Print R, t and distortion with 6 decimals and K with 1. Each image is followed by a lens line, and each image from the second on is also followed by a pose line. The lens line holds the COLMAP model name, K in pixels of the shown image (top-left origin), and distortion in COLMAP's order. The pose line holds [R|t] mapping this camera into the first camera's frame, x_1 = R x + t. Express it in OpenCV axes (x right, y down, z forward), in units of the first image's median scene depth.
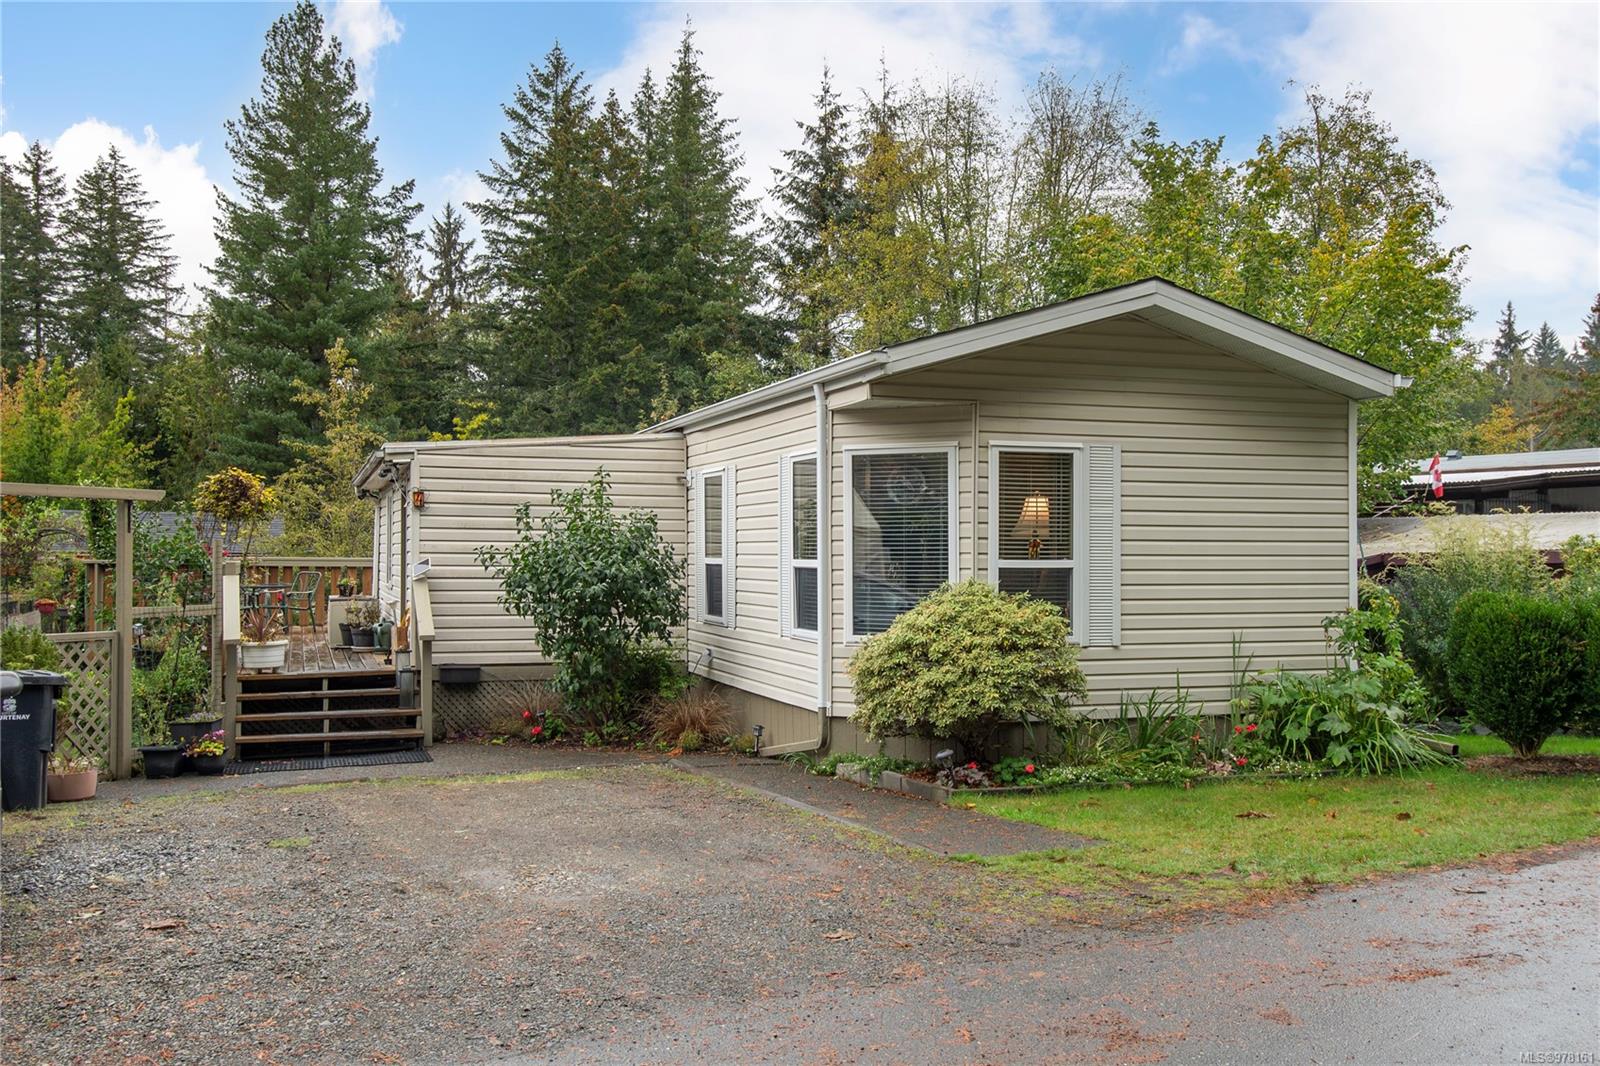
lens RADIAL K [[1424.0, 0, 800.0], [0, 1424.0, 533.0], [0, 0, 1]] dist [0.029437, -0.010068]
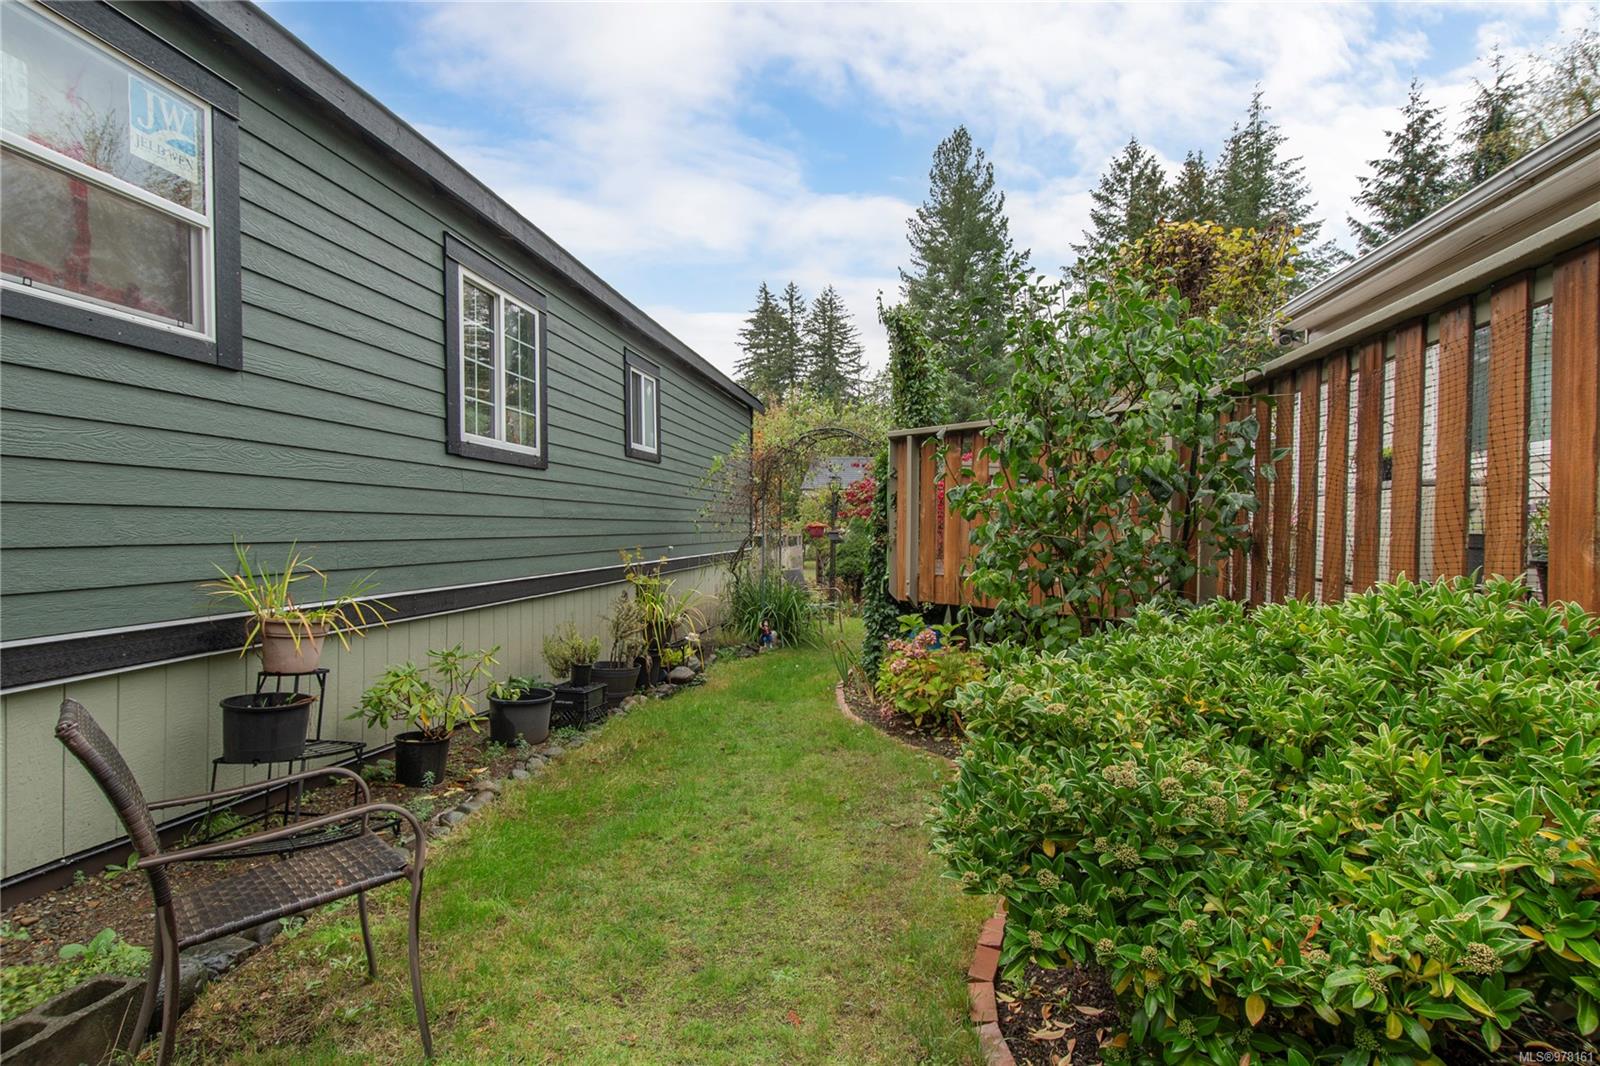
lens RADIAL K [[810.9, 0, 793.7], [0, 810.9, 556.0], [0, 0, 1]] dist [0.002123, 0.000199]
pose [[0.885585, 0.017666, -0.464141, -0.101819], [0.003157, 0.999024, 0.044049, 0.016005], [0.464466, -0.040474, 0.884665, 0.181955]]
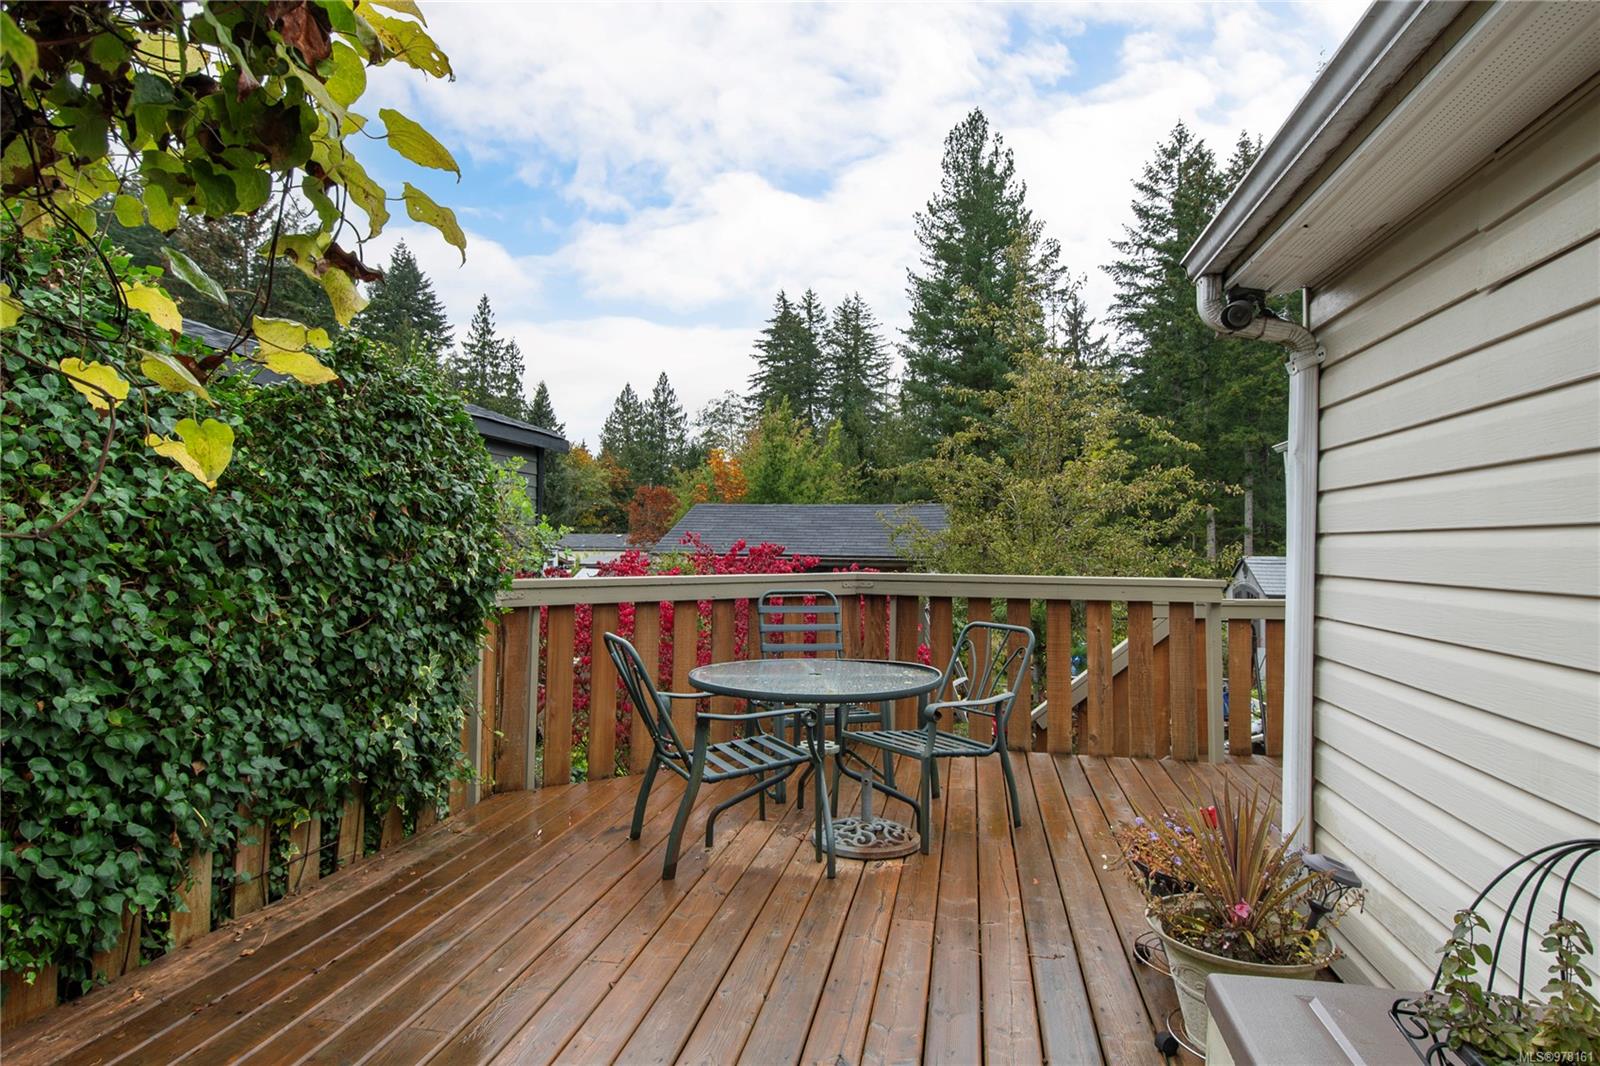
lens RADIAL K [[854.8, 0, 800.0], [0, 854.8, 533.0], [0, 0, 1]] dist [0.000712, 0.000385]
pose [[0.860855, -0.005711, -0.508818, -0.092218], [0.001839, 0.999965, -0.008112, 0.002551], [0.508847, 0.006048, 0.860836, 0.263936]]
